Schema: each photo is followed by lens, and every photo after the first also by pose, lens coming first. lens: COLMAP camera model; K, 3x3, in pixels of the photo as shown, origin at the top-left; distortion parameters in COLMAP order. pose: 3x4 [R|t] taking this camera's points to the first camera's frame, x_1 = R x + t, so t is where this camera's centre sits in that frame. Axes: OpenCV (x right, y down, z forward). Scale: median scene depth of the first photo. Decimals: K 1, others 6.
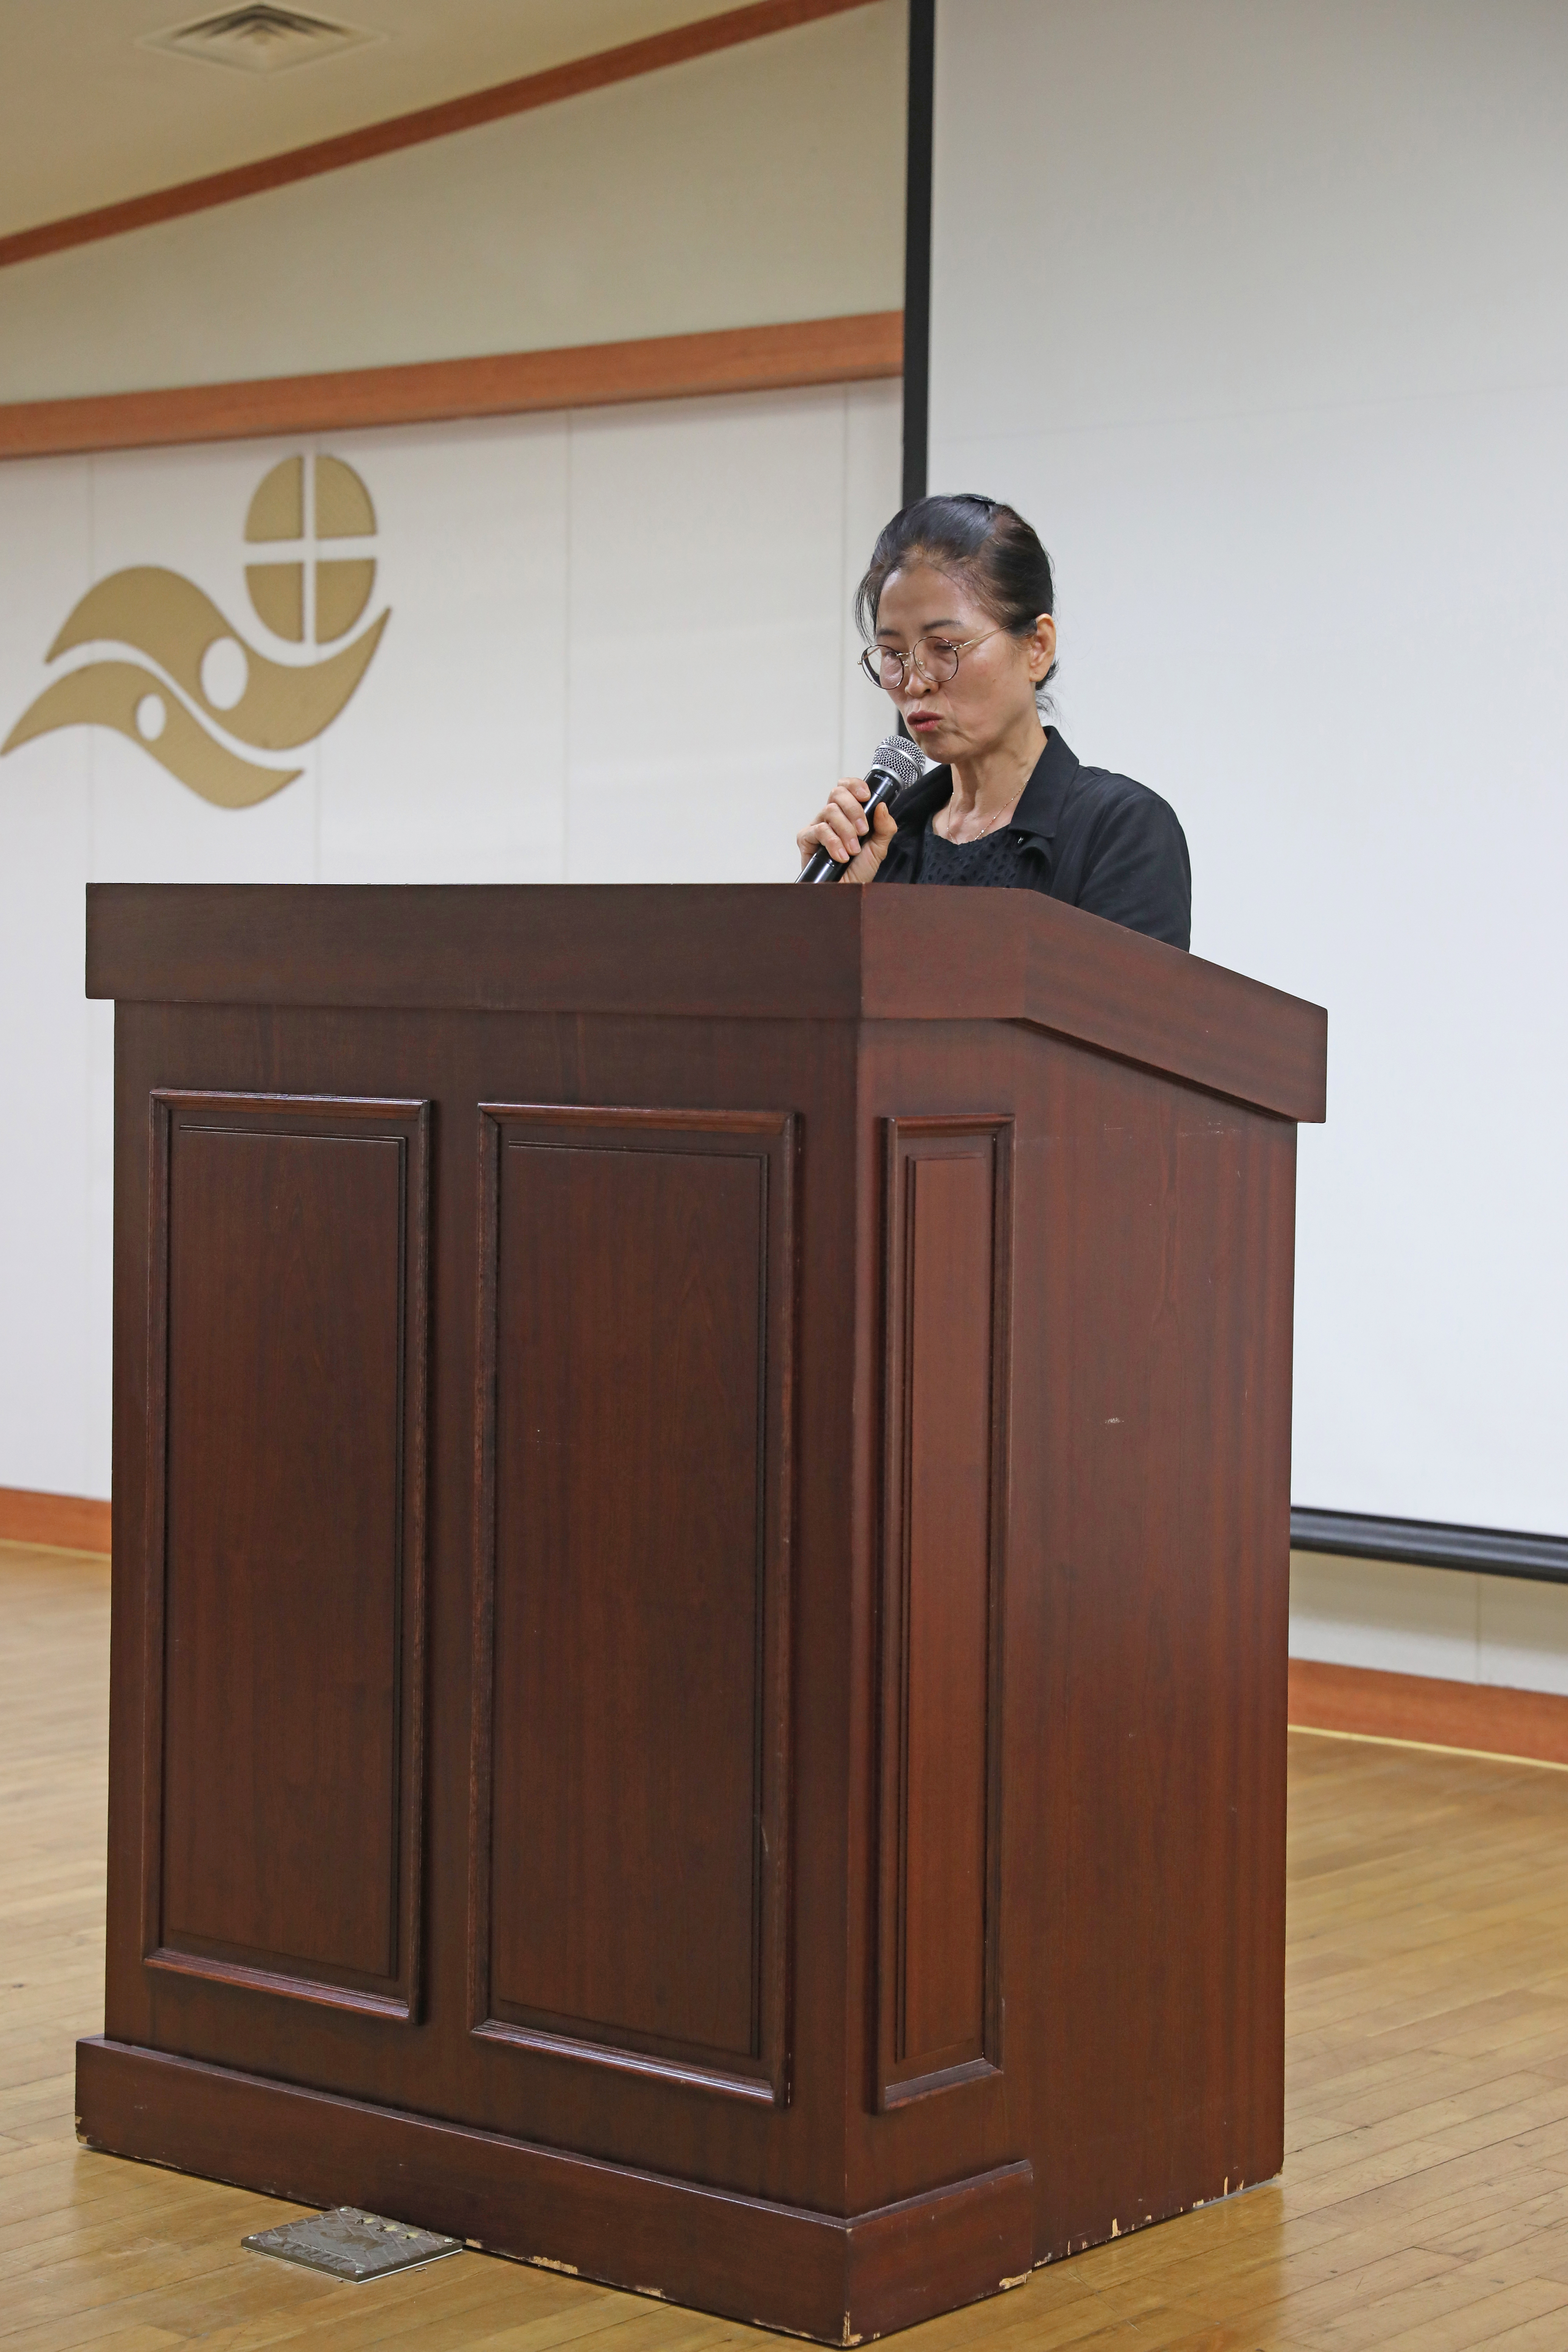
lens RADIAL K [[4382.5, 0, 784.0], [0, 4382.5, 1176.0], [0, 0, 1]] dist [0.202202, 0.137926]
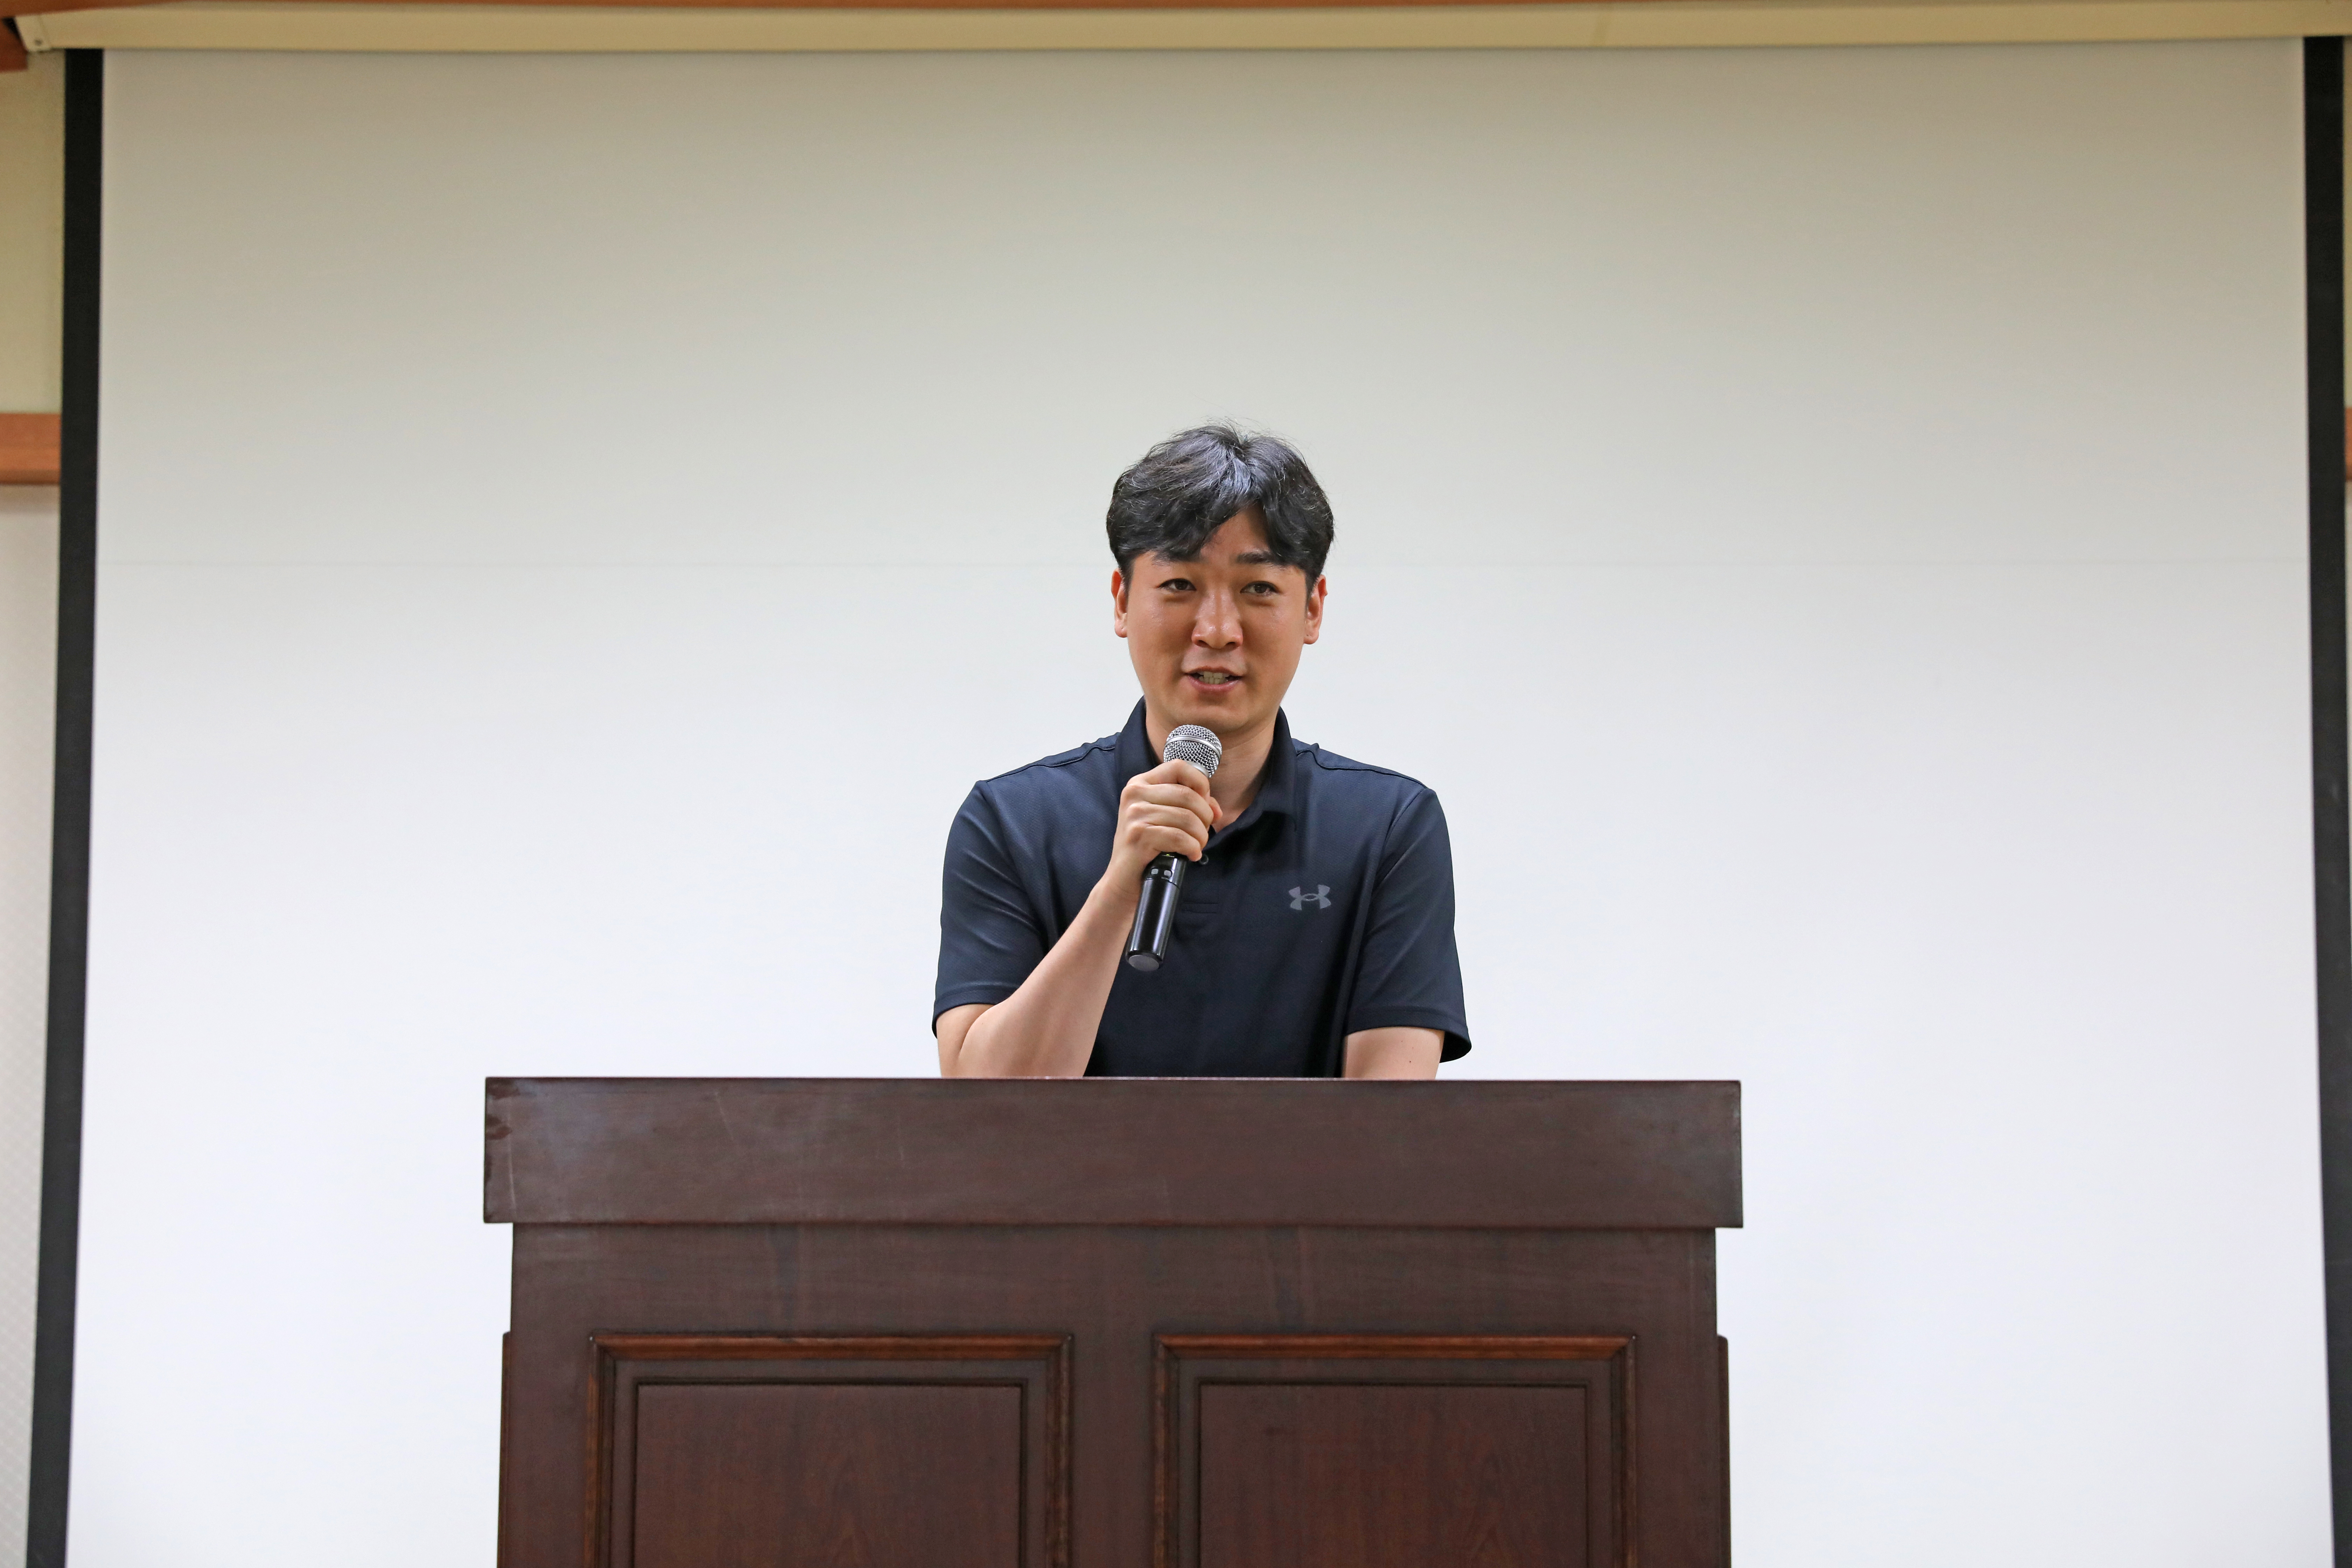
lens RADIAL K [[4382.5, 0, 1176.0], [0, 4382.5, 784.0], [0, 0, 1]] dist [0.202202, 0.137926]
pose [[0.790187, 0.039665, 0.611580, -0.472088], [0.036629, 0.993063, -0.111733, -0.021800], [-0.611770, 0.110692, 0.783253, 0.253569]]
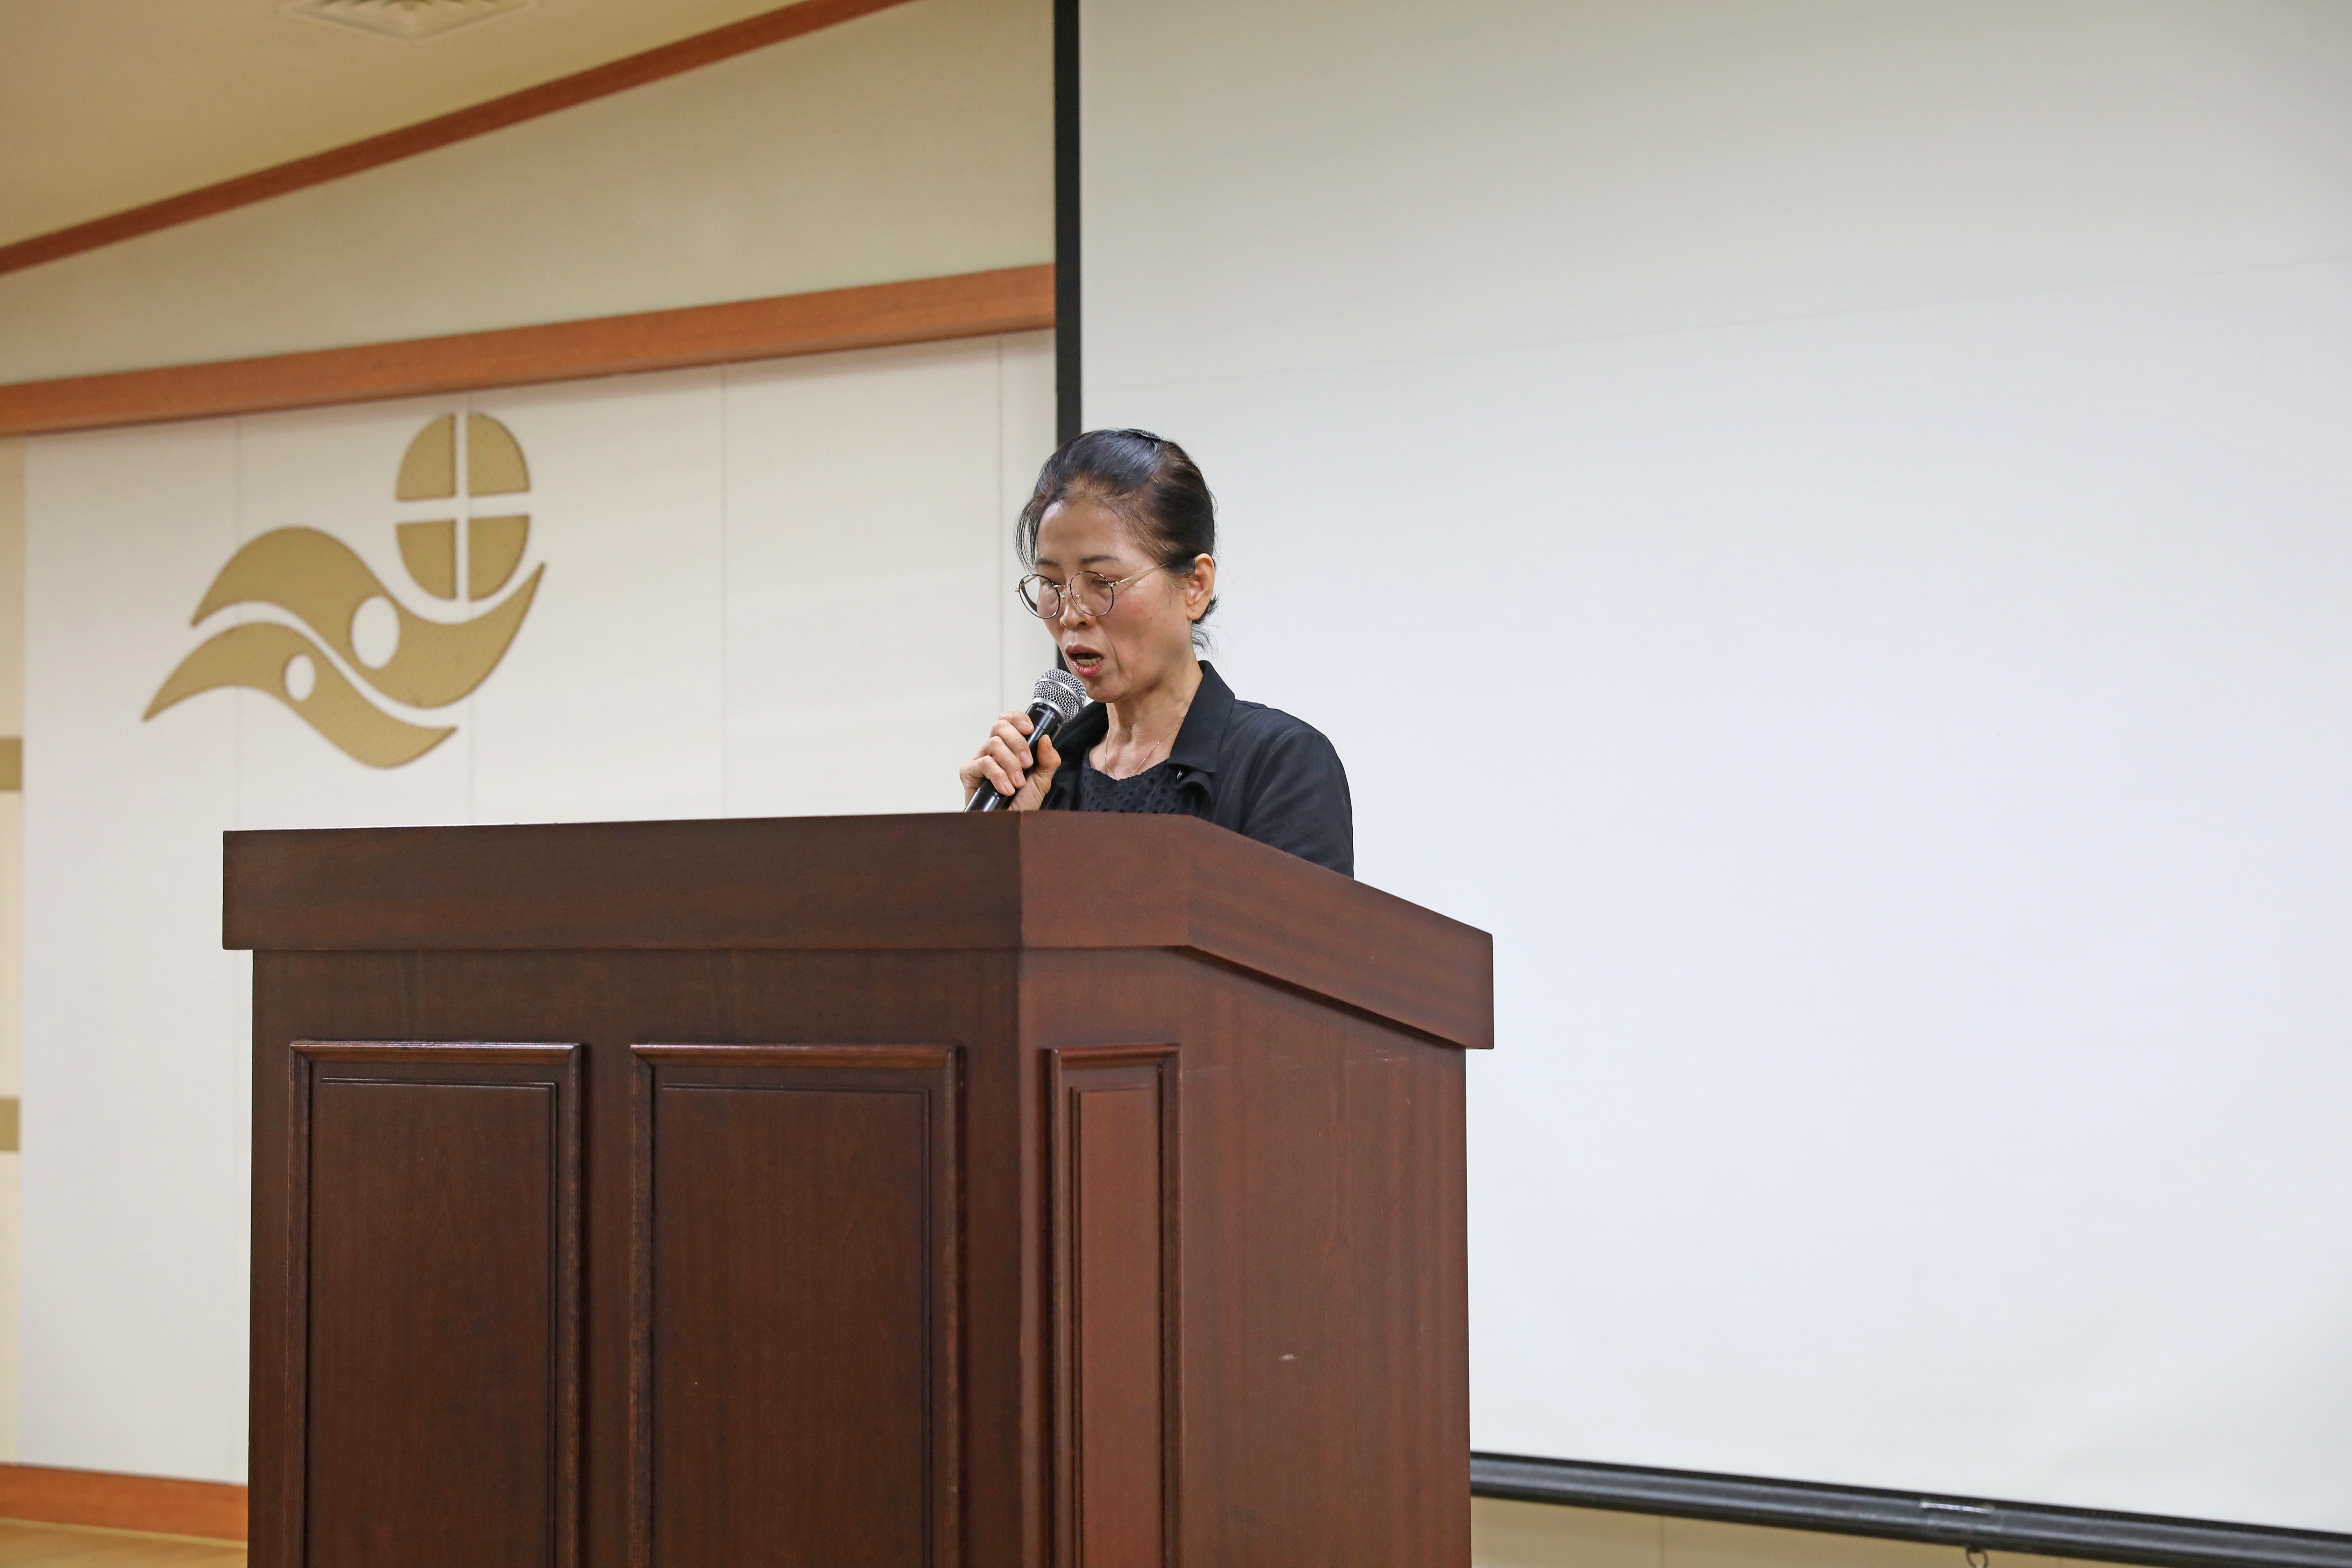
lens RADIAL K [[4382.5, 0, 1176.0], [0, 4382.5, 784.0], [0, 0, 1]] dist [0.202202, 0.137926]
pose [[0.998534, -0.016759, 0.051462, 0.001557], [0.020856, 0.996566, -0.080134, 0.005125], [-0.049942, 0.081090, 0.995455, 0.012742]]
